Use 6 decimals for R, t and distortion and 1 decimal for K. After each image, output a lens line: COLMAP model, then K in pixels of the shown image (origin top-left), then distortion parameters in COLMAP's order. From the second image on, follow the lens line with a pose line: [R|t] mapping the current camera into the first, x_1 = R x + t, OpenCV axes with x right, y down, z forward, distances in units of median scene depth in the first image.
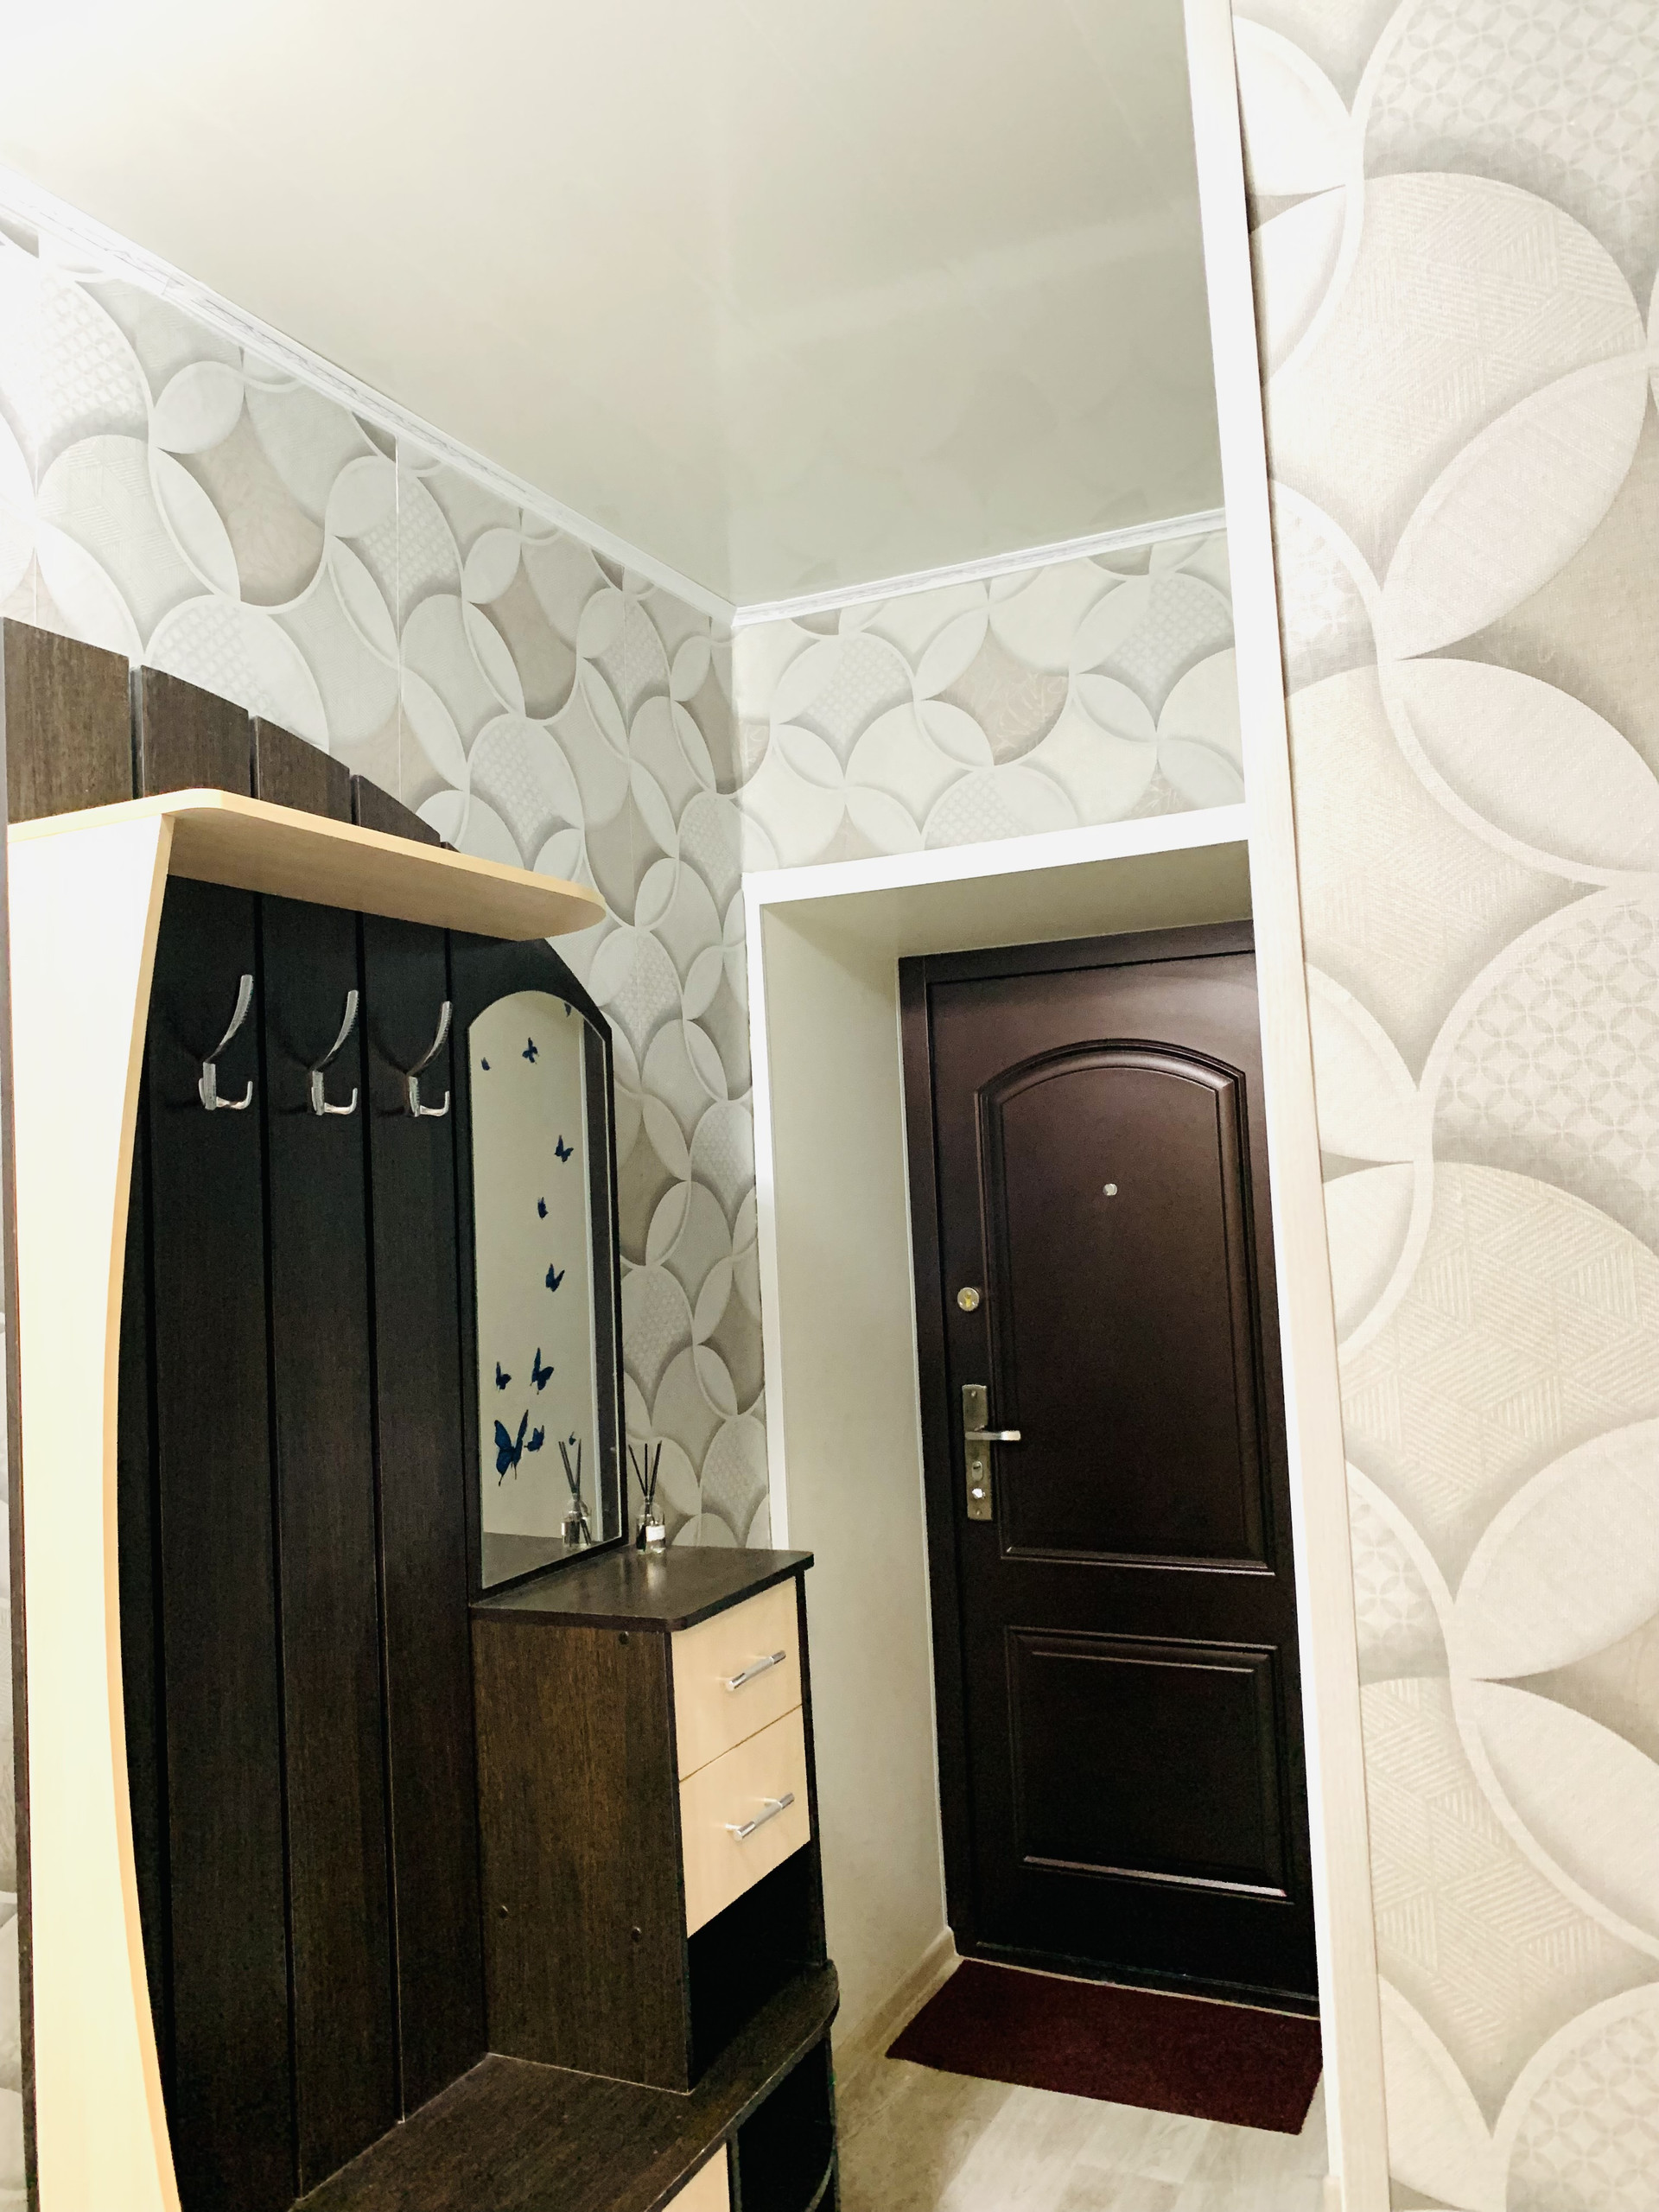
lens RADIAL K [[1710.3, 0, 829.9], [0, 1710.3, 1098.9], [0, 0, 1]] dist [0.028625, -0.033682]
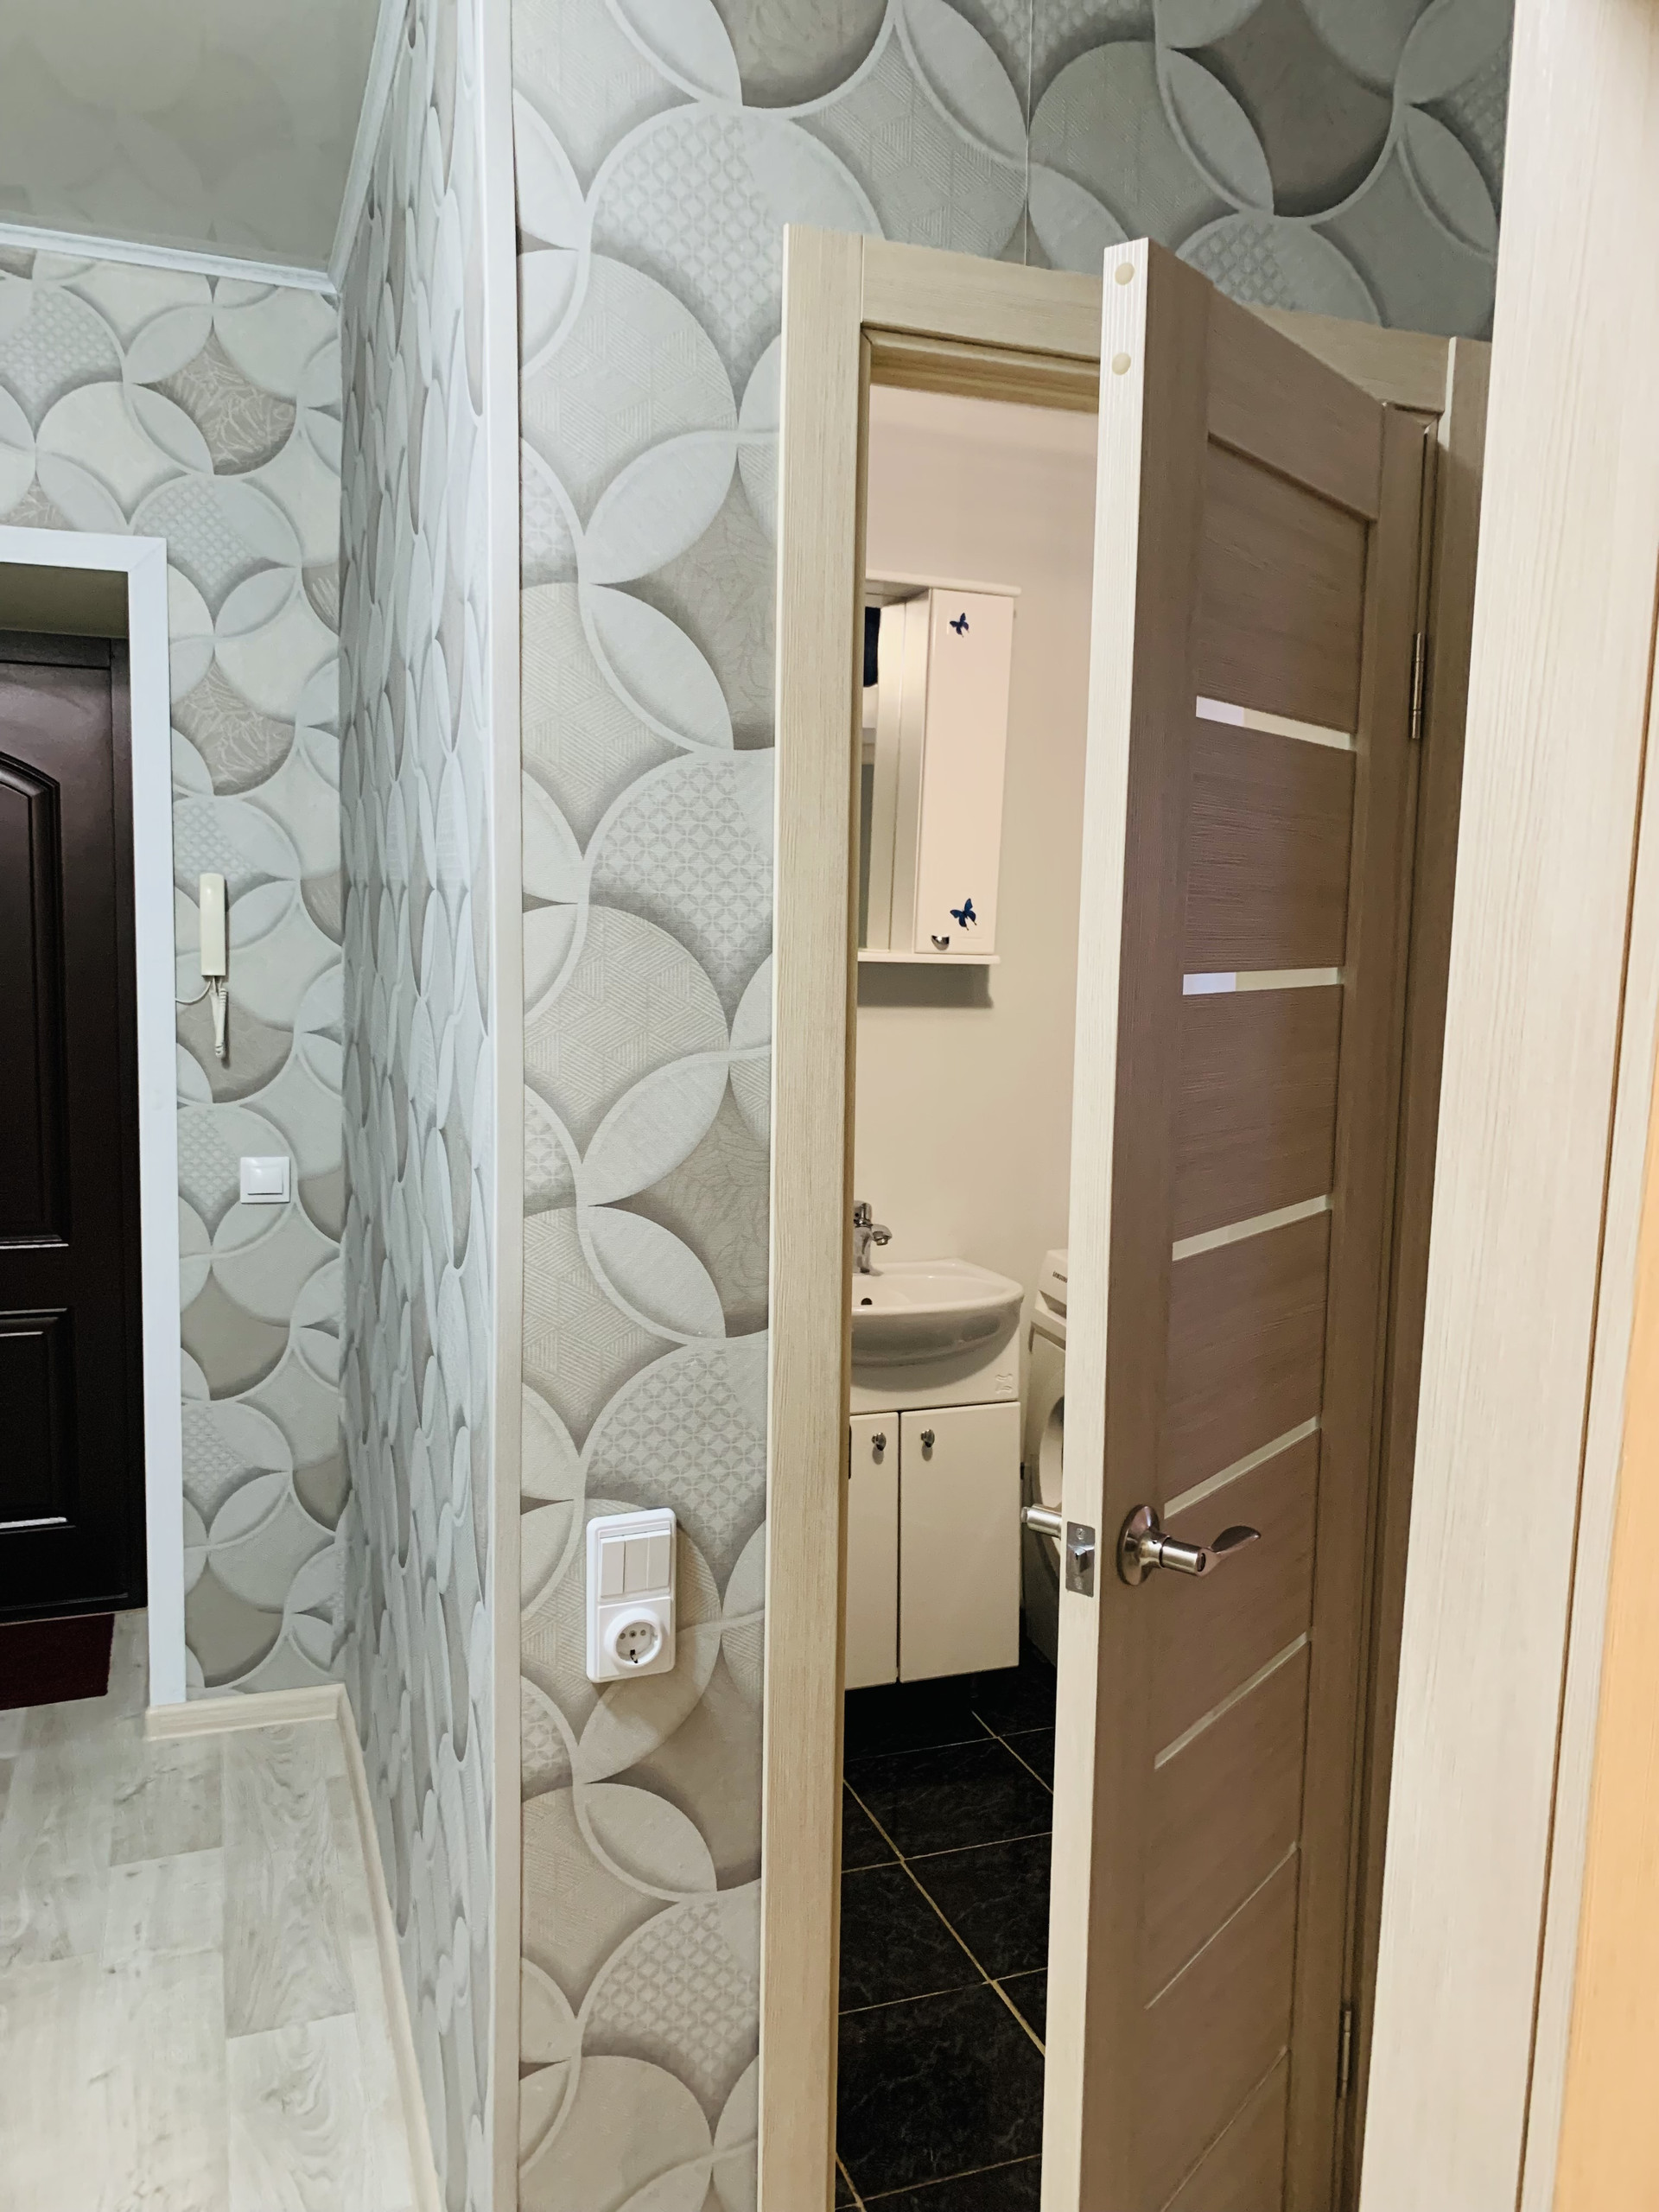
lens RADIAL K [[1710.3, 0, 831.2], [0, 1710.3, 1113.7], [0, 0, 1]] dist [0.028625, -0.033682]
pose [[0.698908, -0.021896, 0.714877, -0.669982], [-0.101795, 0.986310, 0.129731, -0.001936], [-0.707931, -0.163441, 0.687111, -0.331772]]
